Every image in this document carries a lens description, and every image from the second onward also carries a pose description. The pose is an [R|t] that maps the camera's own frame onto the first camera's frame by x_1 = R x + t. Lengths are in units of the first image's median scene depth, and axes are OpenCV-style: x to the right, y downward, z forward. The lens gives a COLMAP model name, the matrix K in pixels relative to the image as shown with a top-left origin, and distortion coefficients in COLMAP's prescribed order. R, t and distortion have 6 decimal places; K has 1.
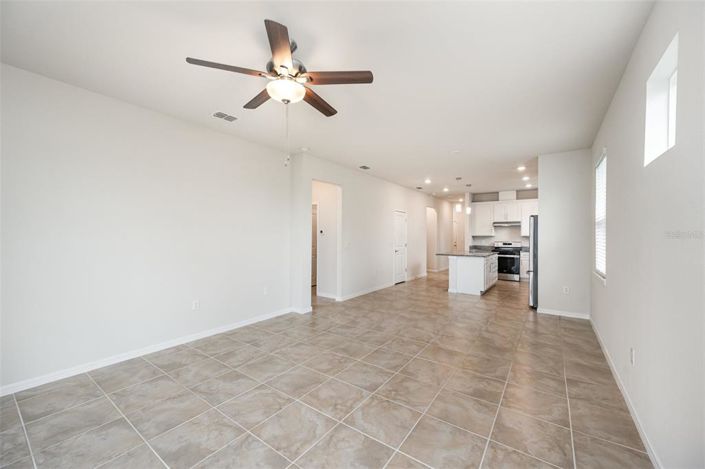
lens RADIAL K [[278.8, 0, 352.5], [0, 278.8, 234.5], [0, 0, 1]] dist [0.000749, -0.000094]
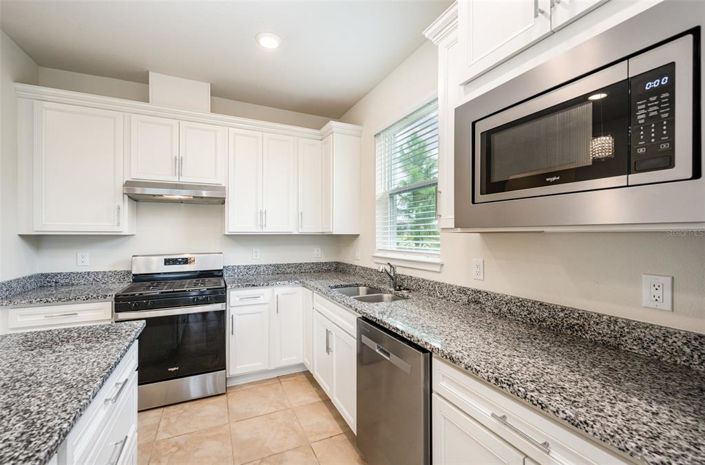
lens RADIAL K [[298.8, 0, 352.5], [0, 298.8, 232.5], [0, 0, 1]] dist [-0.001481, -0.000163]
pose [[0.488632, 0.002795, 0.872486, 0.841962], [0.002205, 0.999988, -0.004438, 0.011456], [-0.872487, 0.004092, 0.488620, 1.566173]]
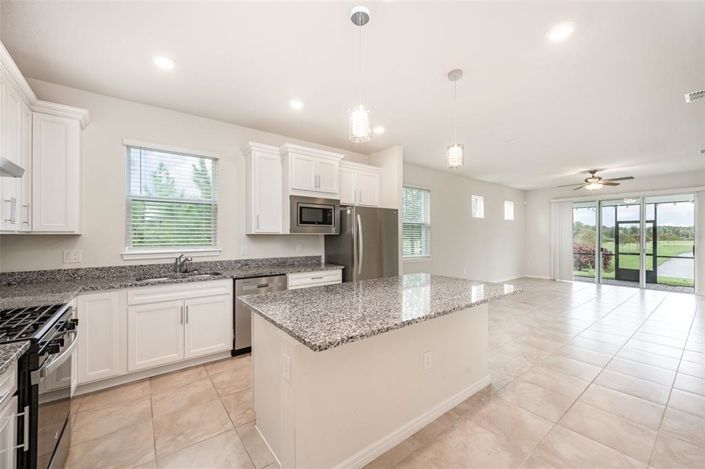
lens RADIAL K [[278.8, 0, 352.5], [0, 278.8, 234.5], [0, 0, 1]] dist [0.000749, -0.000094]
pose [[-0.955849, -0.003220, 0.293841, 0.702269], [-0.003858, 0.999991, -0.001594, 0.011711], [-0.293833, -0.002657, -0.955853, 2.421711]]
